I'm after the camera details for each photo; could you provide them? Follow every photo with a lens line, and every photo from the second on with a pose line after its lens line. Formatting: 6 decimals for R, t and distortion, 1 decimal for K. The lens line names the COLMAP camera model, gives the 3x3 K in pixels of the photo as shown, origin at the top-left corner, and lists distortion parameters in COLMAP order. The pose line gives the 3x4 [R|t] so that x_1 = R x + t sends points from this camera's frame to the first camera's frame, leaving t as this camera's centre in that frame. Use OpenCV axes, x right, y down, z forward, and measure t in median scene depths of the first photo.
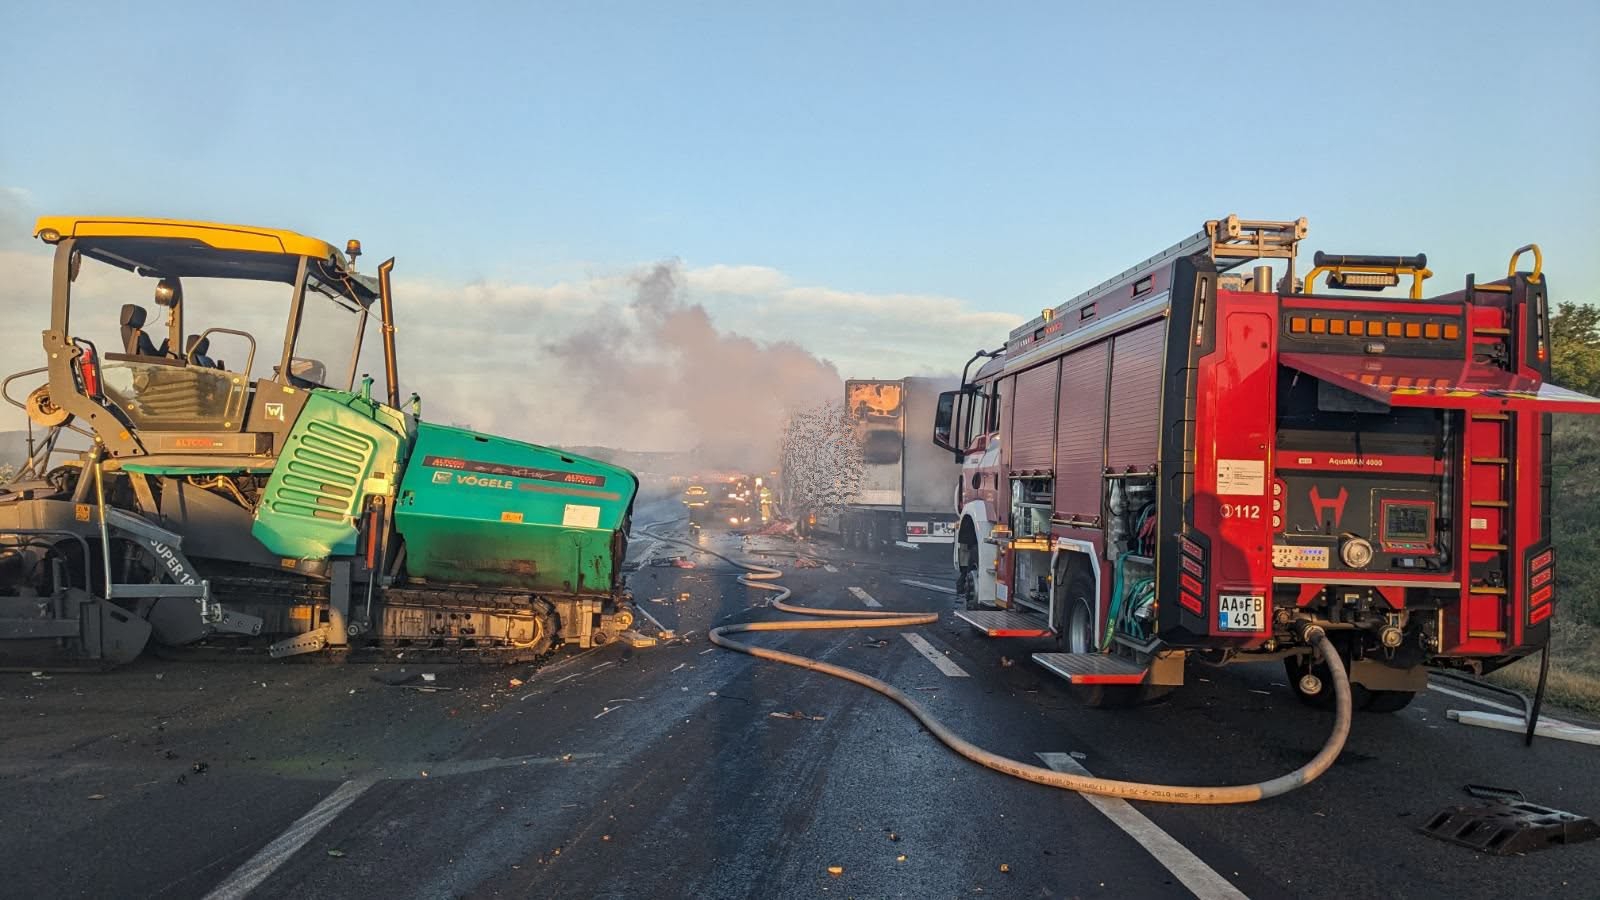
lens RADIAL K [[1479.9, 0, 805.4], [0, 1479.9, 491.9], [0, 0, 1]] dist [0.045381, -0.109615]
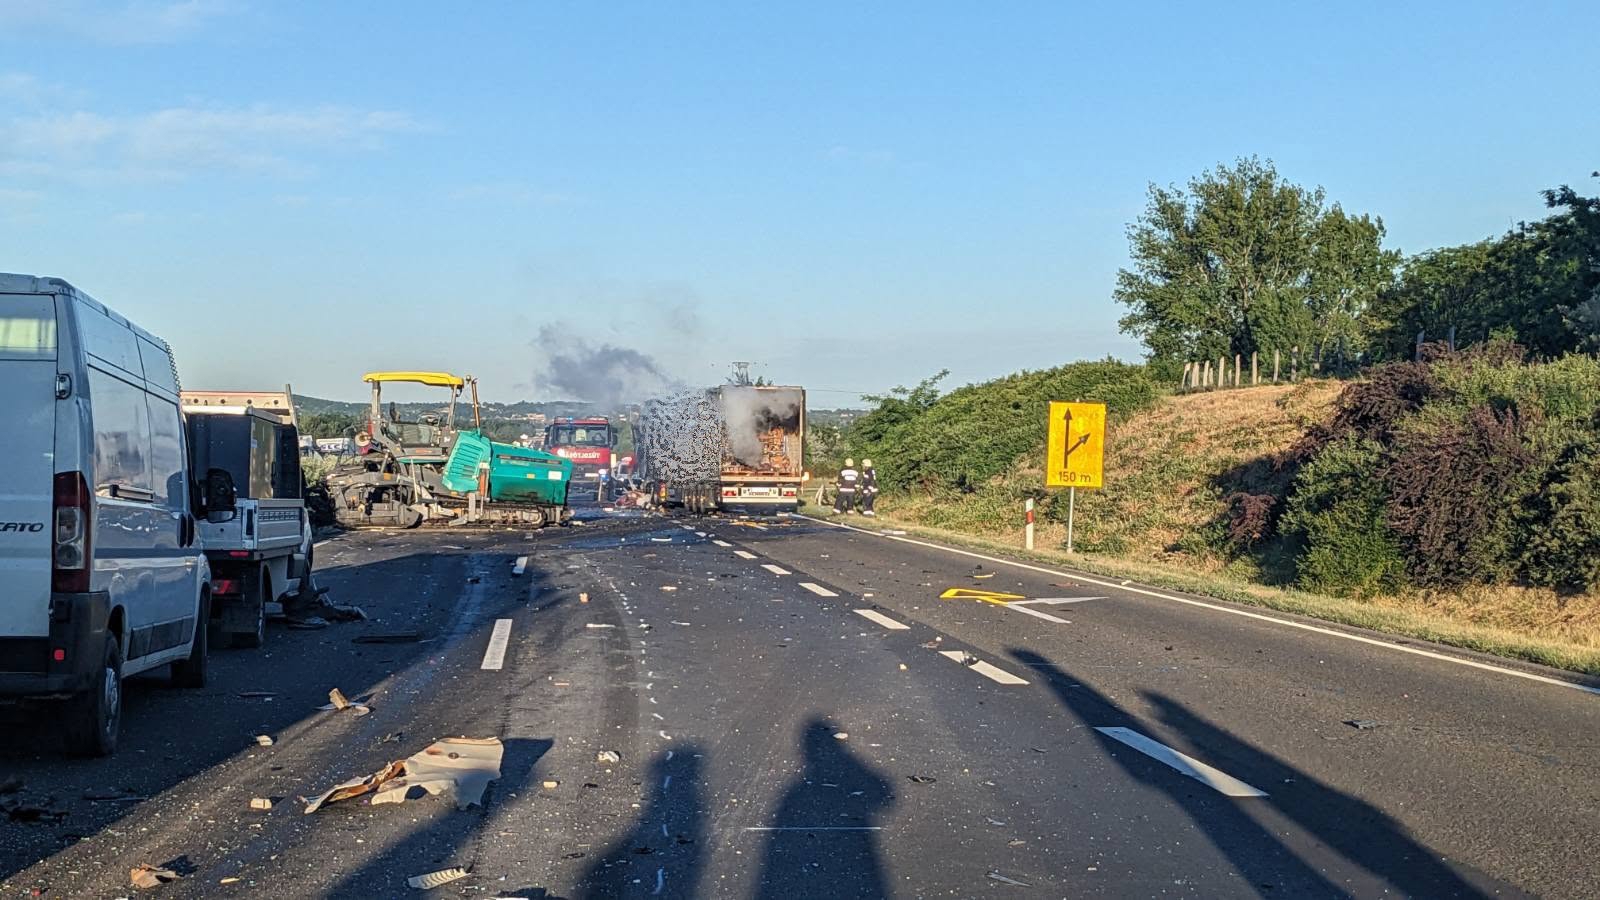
lens RADIAL K [[1479.9, 0, 805.4], [0, 1479.9, 491.9], [0, 0, 1]] dist [0.045381, -0.109615]
pose [[0.994809, -0.022594, 0.099220, 0.036448], [0.021007, 0.999635, 0.017008, 0.010535], [-0.099568, -0.014835, 0.994920, -1.780003]]
